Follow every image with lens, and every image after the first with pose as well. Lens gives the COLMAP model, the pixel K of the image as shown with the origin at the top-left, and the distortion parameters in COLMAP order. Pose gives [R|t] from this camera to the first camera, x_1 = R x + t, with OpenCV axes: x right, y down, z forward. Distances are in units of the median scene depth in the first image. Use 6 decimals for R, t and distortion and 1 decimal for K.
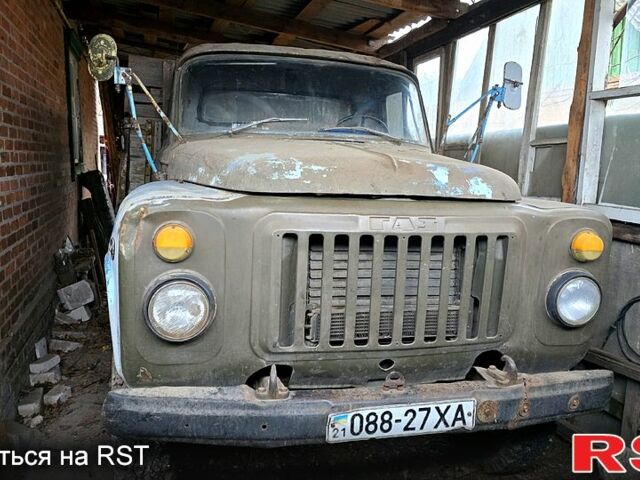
lens RADIAL K [[583.3, 0, 320.0], [0, 583.3, 240.0], [0, 0, 1]] dist [0.110845, -0.208562]
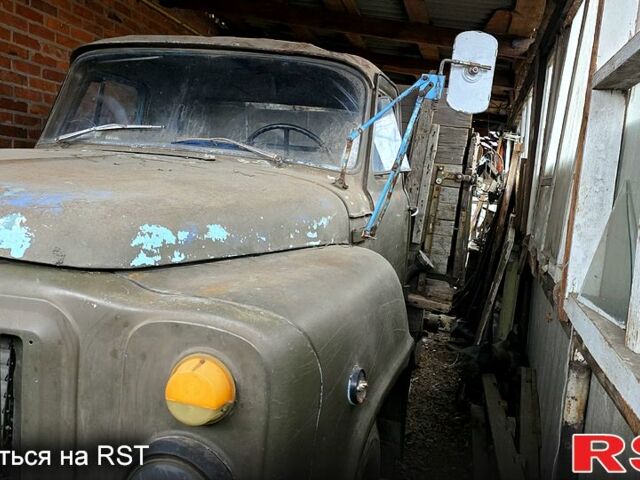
lens RADIAL K [[583.3, 0, 320.0], [0, 583.3, 240.0], [0, 0, 1]] dist [0.110845, -0.208562]
pose [[0.868563, 0.092097, -0.486946, 0.516555], [-0.118452, 0.992681, -0.023533, -0.070869], [0.481215, 0.078120, 0.873115, 0.458265]]
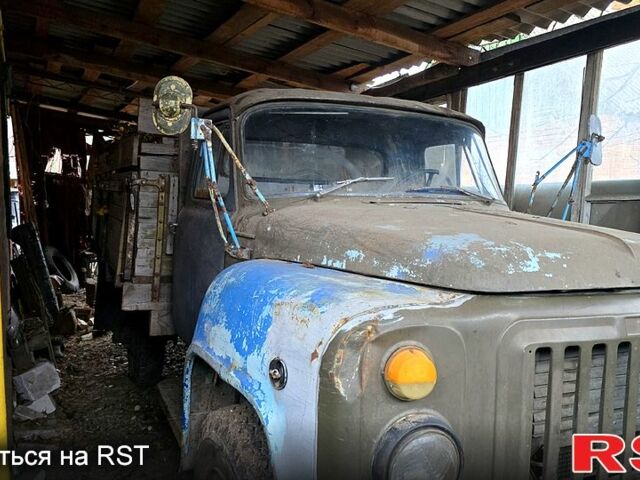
lens RADIAL K [[583.3, 0, 320.0], [0, 583.3, 240.0], [0, 0, 1]] dist [0.110845, -0.208562]
pose [[0.983427, -0.023021, 0.179835, -0.281033], [0.033981, 0.997732, -0.058100, -0.068764], [-0.178089, 0.063248, 0.981980, 0.183289]]
